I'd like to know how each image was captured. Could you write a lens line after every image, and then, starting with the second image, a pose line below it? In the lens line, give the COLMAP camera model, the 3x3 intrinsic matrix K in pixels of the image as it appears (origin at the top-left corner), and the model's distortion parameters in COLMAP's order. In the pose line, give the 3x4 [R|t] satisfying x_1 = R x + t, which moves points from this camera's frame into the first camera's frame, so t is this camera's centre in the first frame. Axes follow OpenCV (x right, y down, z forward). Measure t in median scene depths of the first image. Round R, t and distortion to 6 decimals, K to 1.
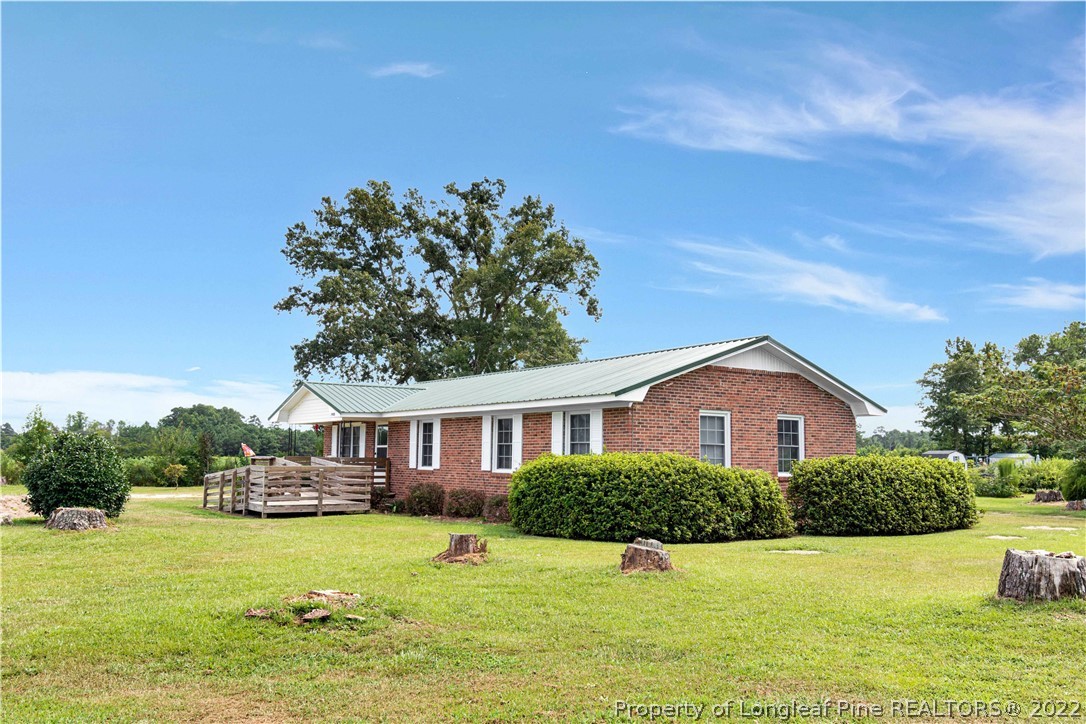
lens RADIAL K [[894.1, 0, 543.0], [0, 894.1, 362.0], [0, 0, 1]] dist [-0.006868, -0.001977]
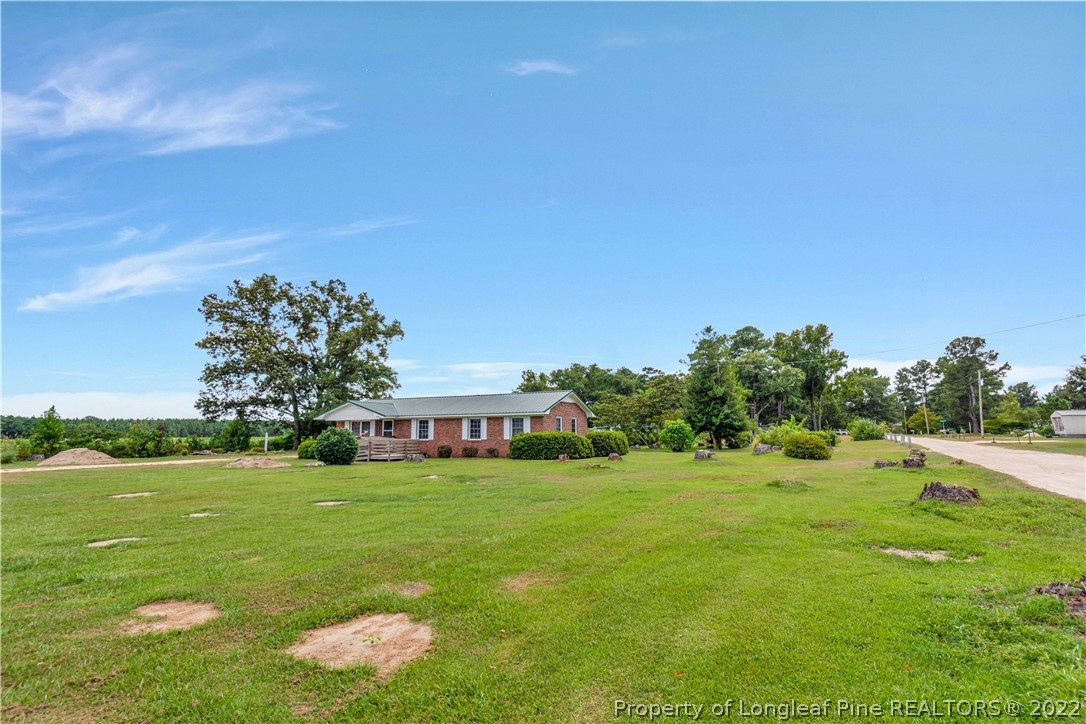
lens RADIAL K [[538.4, 0, 543.0], [0, 538.4, 362.0], [0, 0, 1]] dist [-0.002577, -0.000187]
pose [[0.872549, 0.044840, 0.486465, -0.545958], [-0.033452, 0.998925, -0.032075, -0.049277], [-0.487381, 0.011714, 0.873111, -0.384006]]
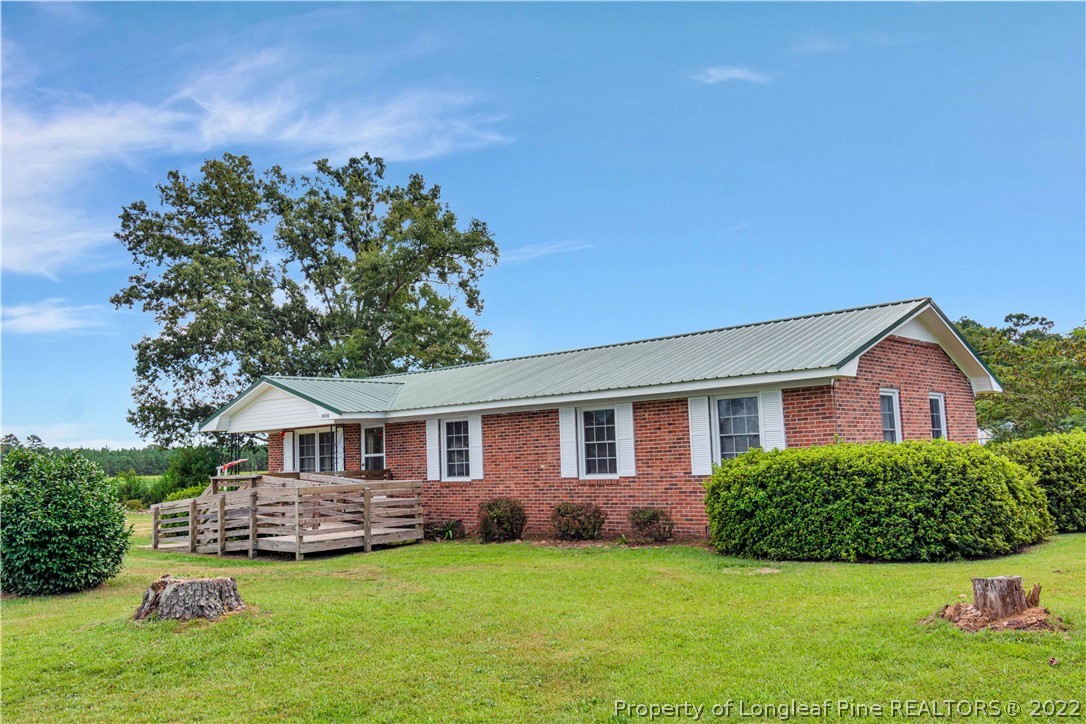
lens RADIAL K [[894.1, 0, 543.0], [0, 894.1, 362.0], [0, 0, 1]] dist [-0.006868, -0.001977]
pose [[0.974049, -0.023613, 0.225102, -0.229120], [0.024448, 0.999701, -0.000920, 0.017929], [-0.225013, 0.006400, 0.974335, 0.213220]]
